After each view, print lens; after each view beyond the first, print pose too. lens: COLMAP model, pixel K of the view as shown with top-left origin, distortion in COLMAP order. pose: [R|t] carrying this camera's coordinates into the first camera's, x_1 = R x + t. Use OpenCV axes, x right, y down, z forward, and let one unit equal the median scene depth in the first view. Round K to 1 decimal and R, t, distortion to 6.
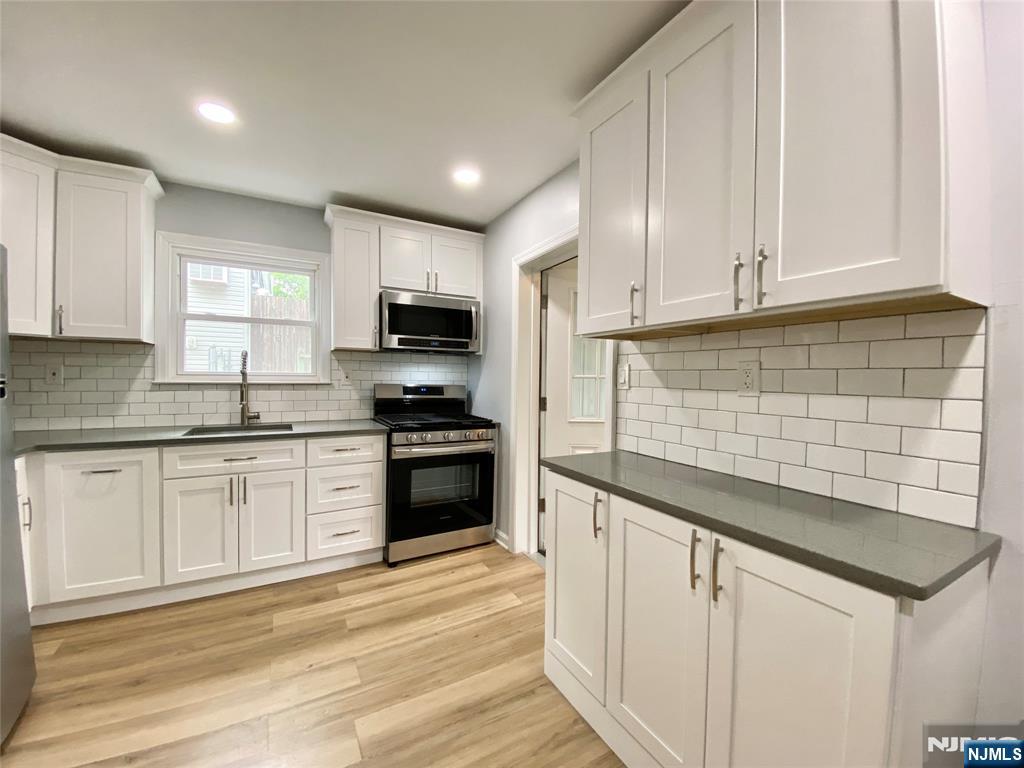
lens RADIAL K [[414.0, 0, 513.0], [0, 414.0, 382.9], [0, 0, 1]] dist [0.000468, -0.000032]
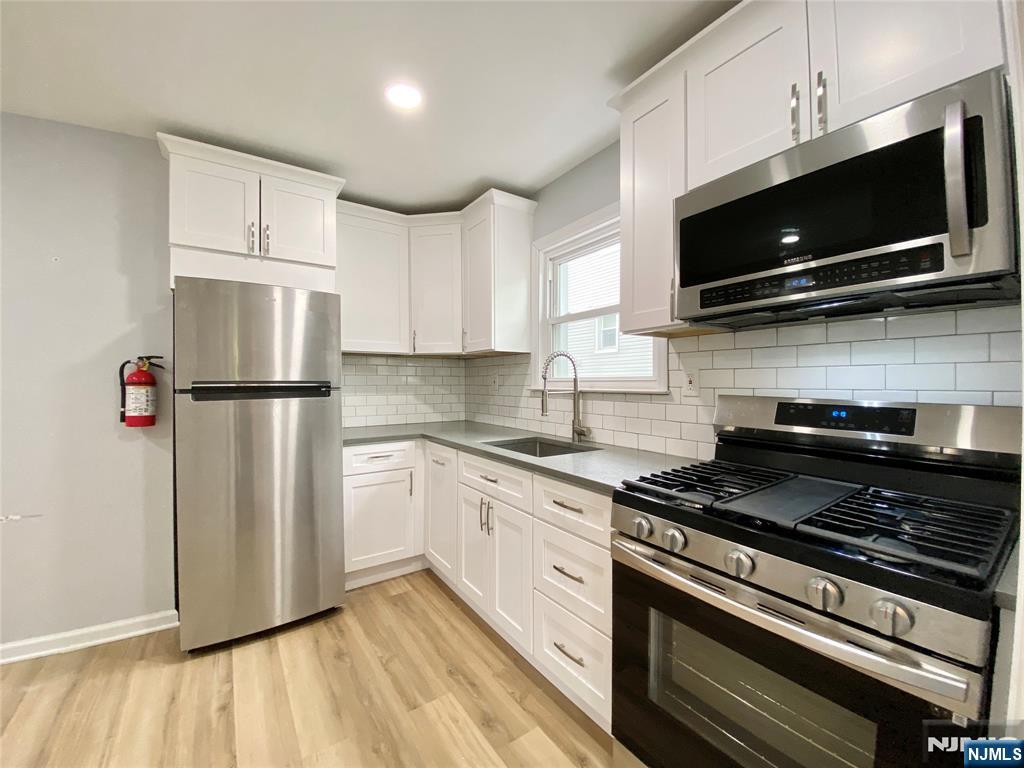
lens RADIAL K [[414.0, 0, 512.0], [0, 414.0, 383.3], [0, 0, 1]] dist [0.000468, -0.000032]
pose [[0.092797, -0.012707, -0.995604, 0.200937], [-0.019821, 0.999697, -0.014606, 0.000656], [0.995488, 0.021089, 0.092517, 1.073030]]
